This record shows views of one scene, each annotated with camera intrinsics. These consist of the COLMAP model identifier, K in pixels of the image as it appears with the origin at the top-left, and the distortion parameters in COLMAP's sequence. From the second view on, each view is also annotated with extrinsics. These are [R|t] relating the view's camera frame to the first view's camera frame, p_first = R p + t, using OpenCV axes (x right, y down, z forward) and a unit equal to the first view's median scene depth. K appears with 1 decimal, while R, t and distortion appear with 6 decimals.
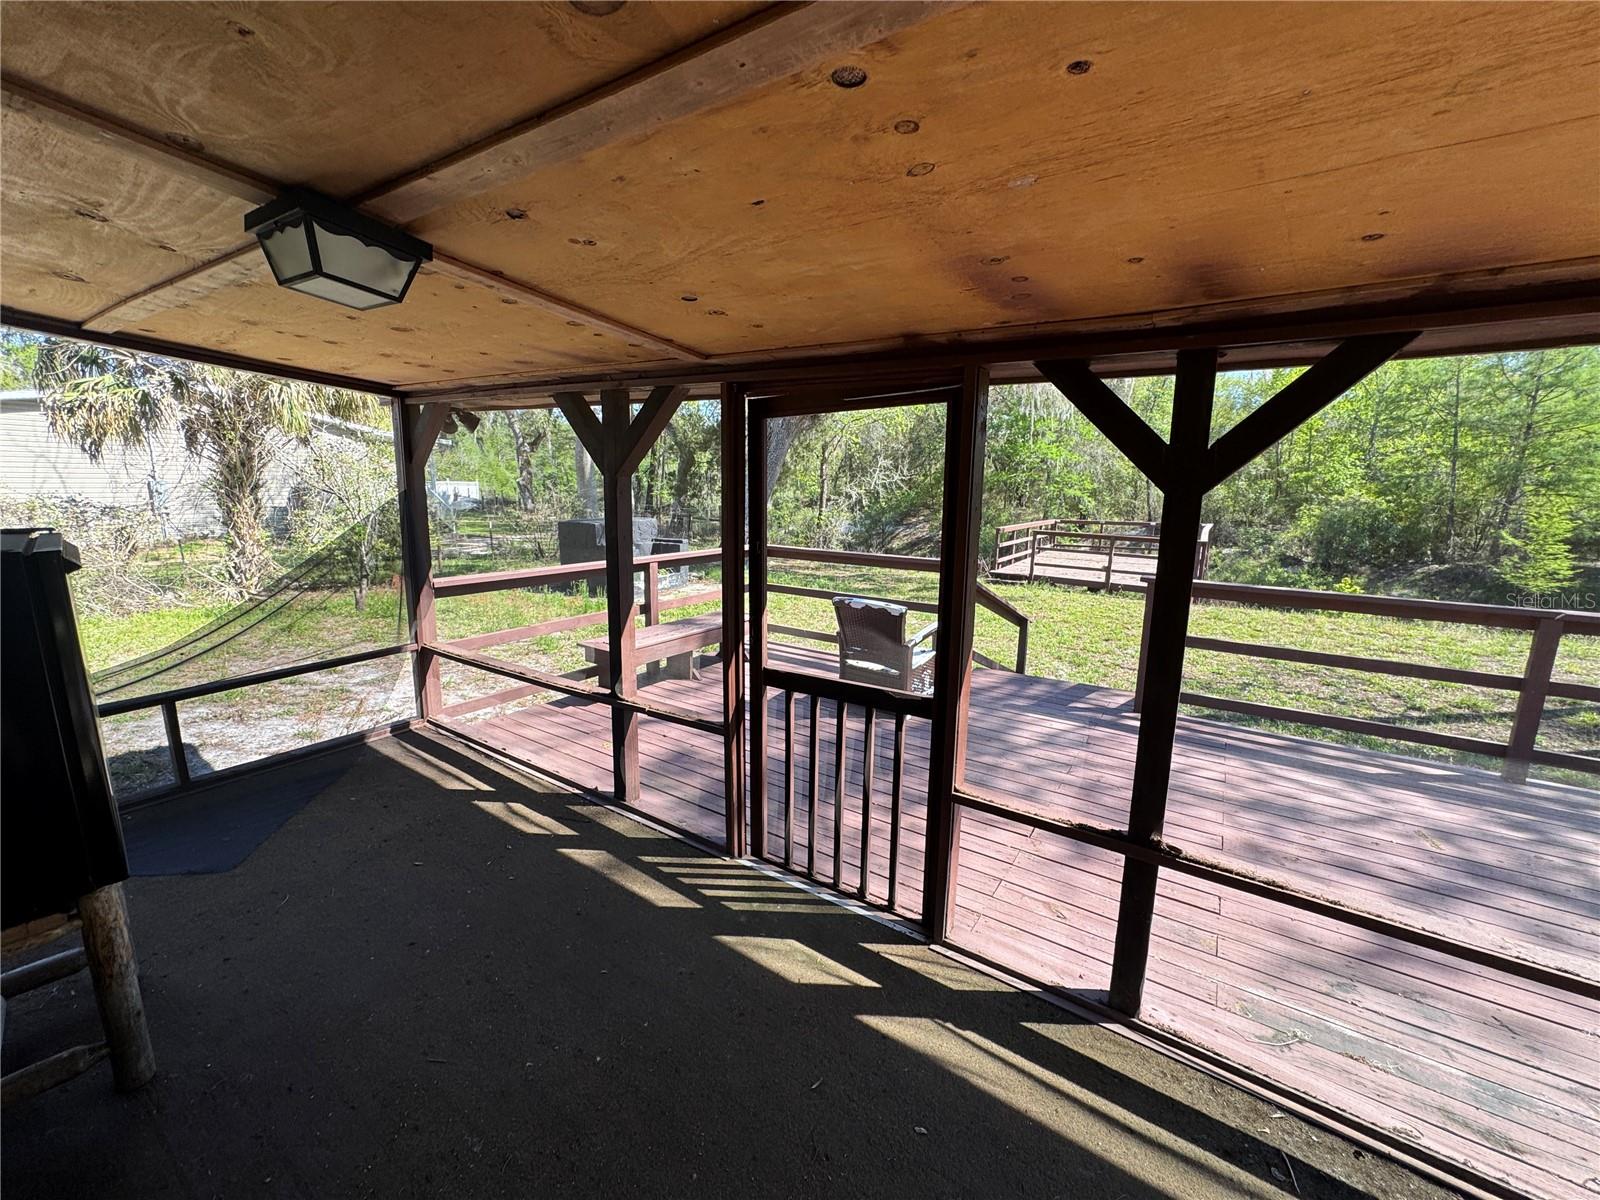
lens RADIAL K [[633.4, 0, 798.3], [0, 633.4, 599.7], [0, 0, 1]] dist [0.000181, 0.000096]
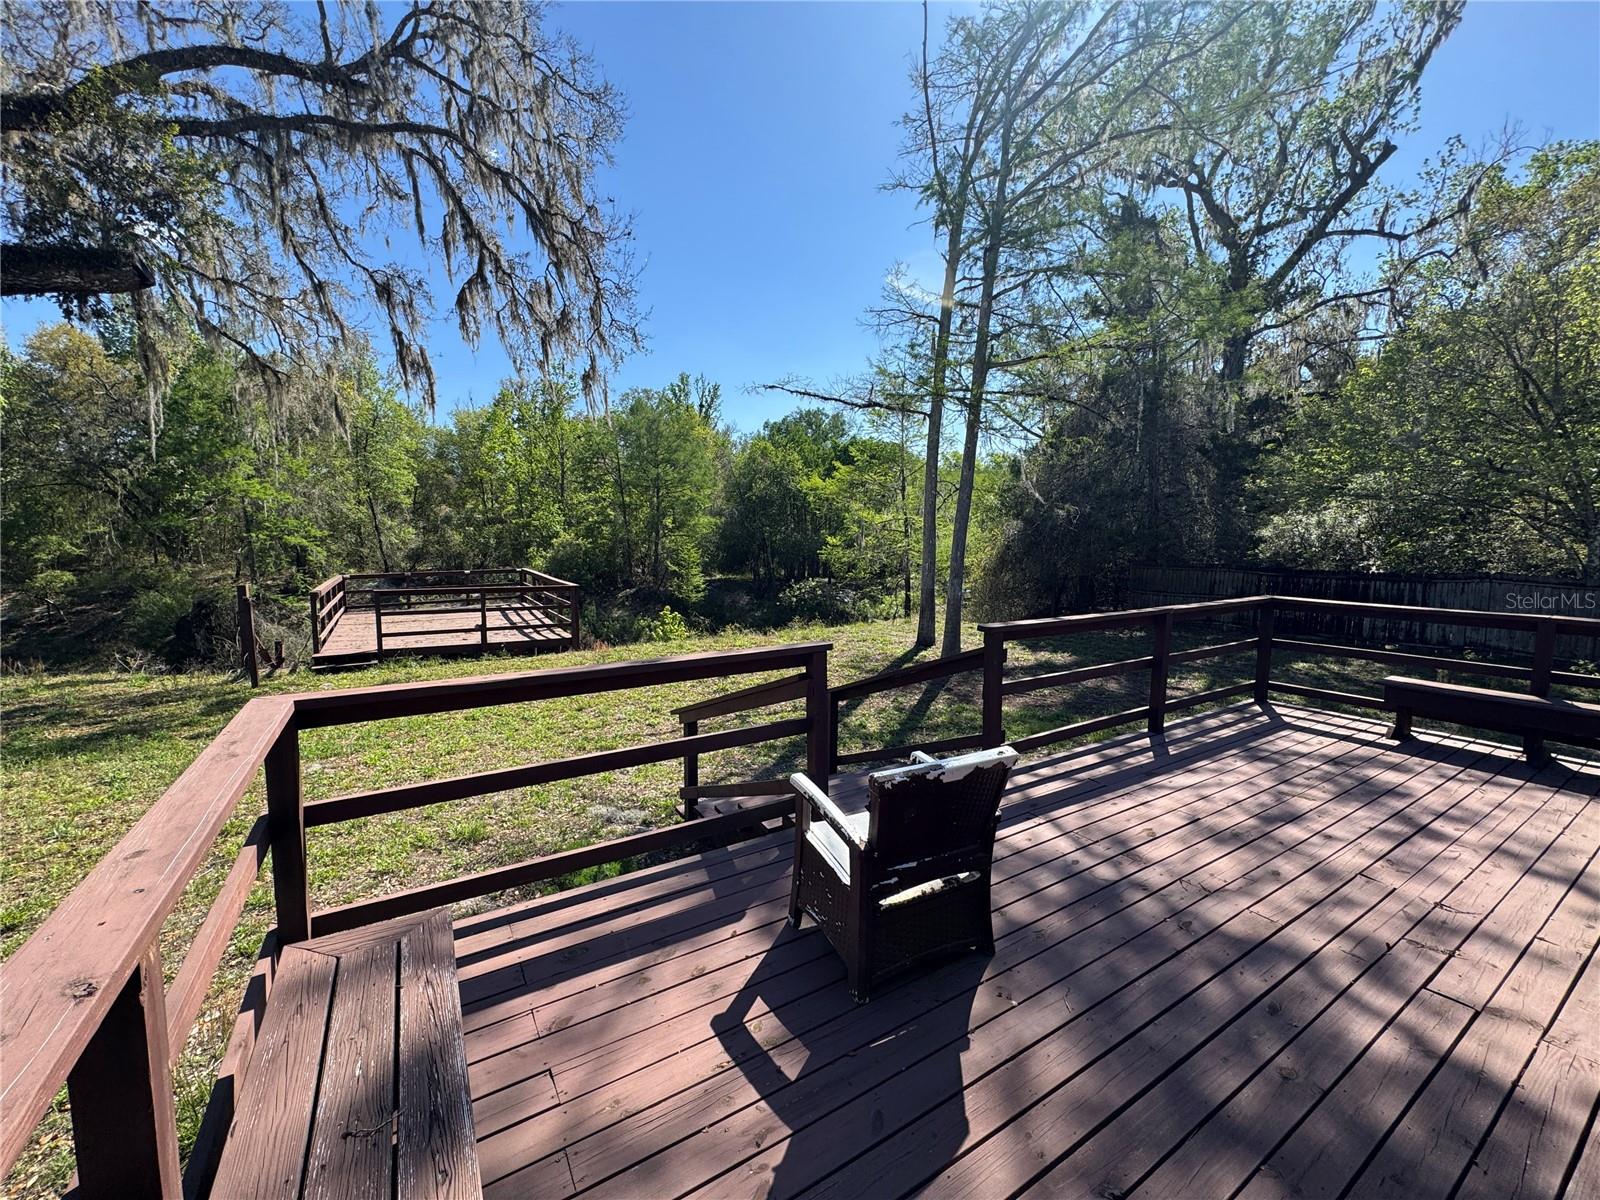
lens RADIAL K [[638.1, 0, 800.0], [0, 638.1, 600.0], [0, 0, 1]] dist [-0.000980, 0.000371]
pose [[0.400408, -0.104328, 0.910378, -0.109024], [0.170755, 0.984591, 0.037731, -0.044507], [-0.900287, 0.140344, 0.412053, 0.266719]]
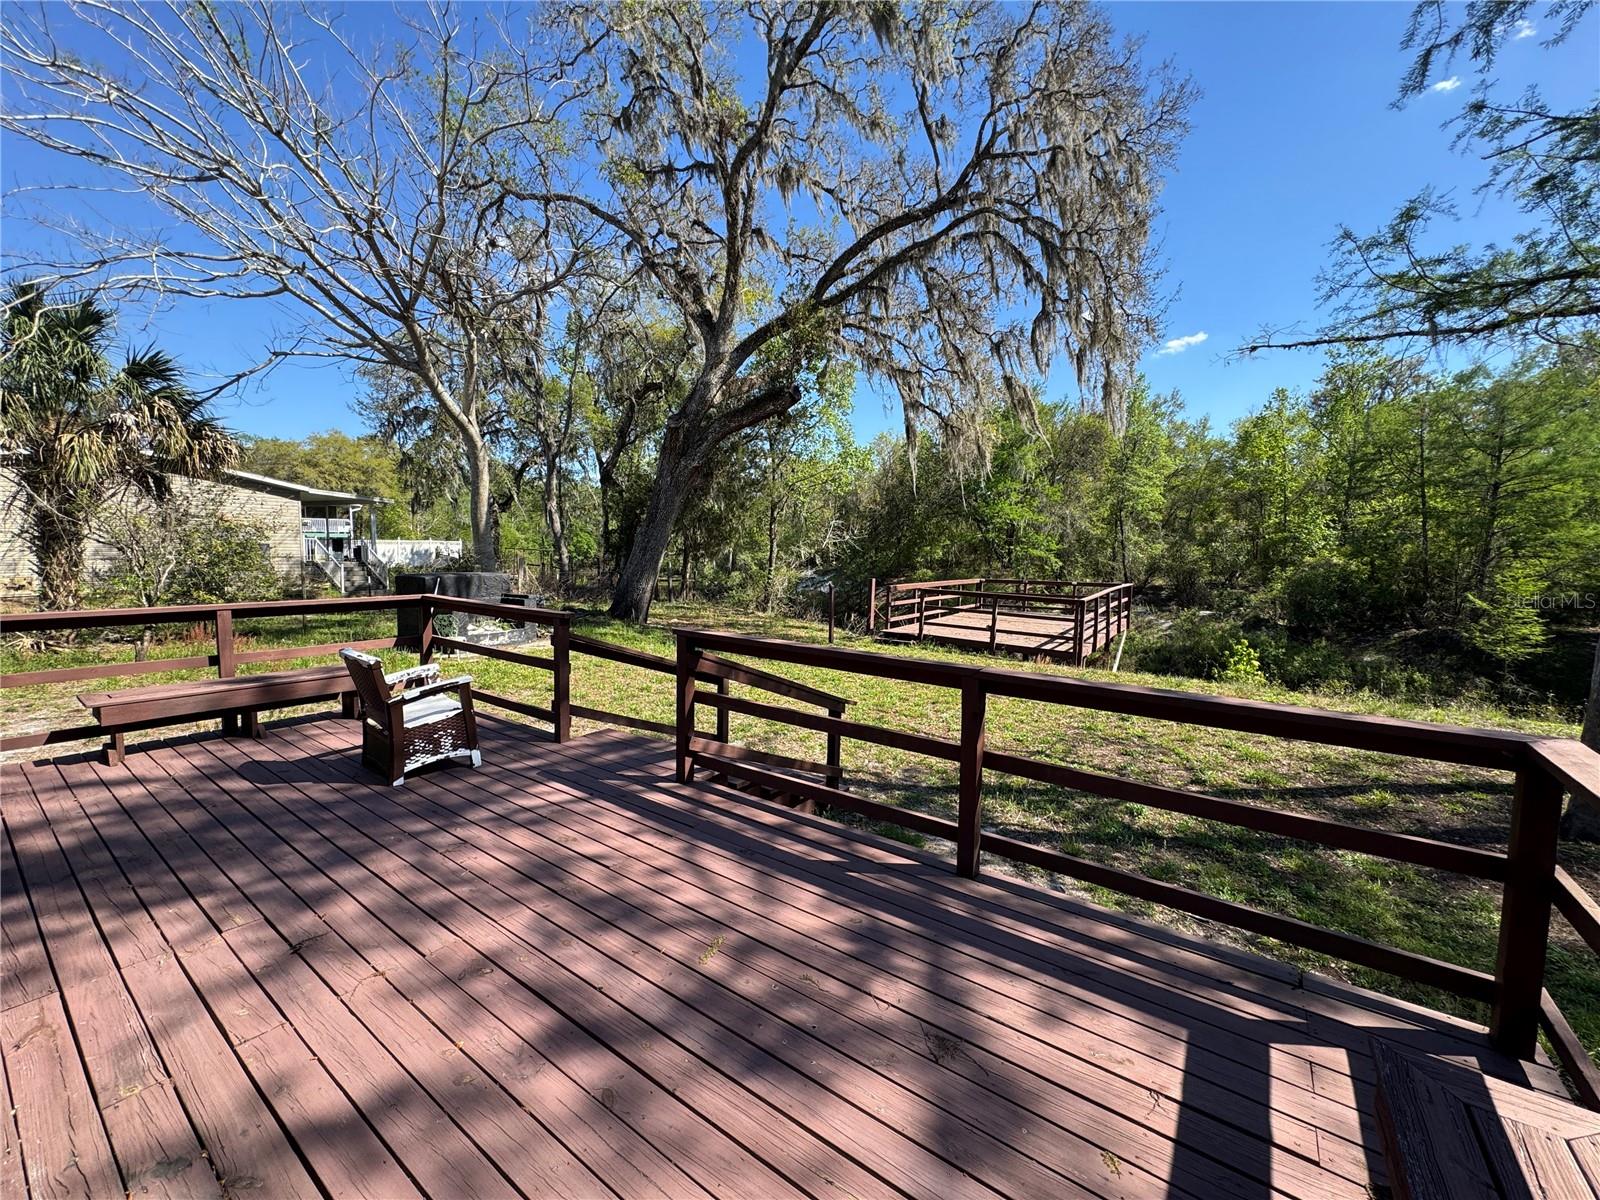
lens RADIAL K [[638.7, 0, 800.0], [0, 638.7, 600.0], [0, 0, 1]] dist [0.003644, 0.000224]
pose [[0.999715, 0.005834, -0.023141, 0.221555], [-0.008046, 0.995281, -0.096701, 0.003903], [0.022467, 0.096859, 0.995044, 0.033997]]
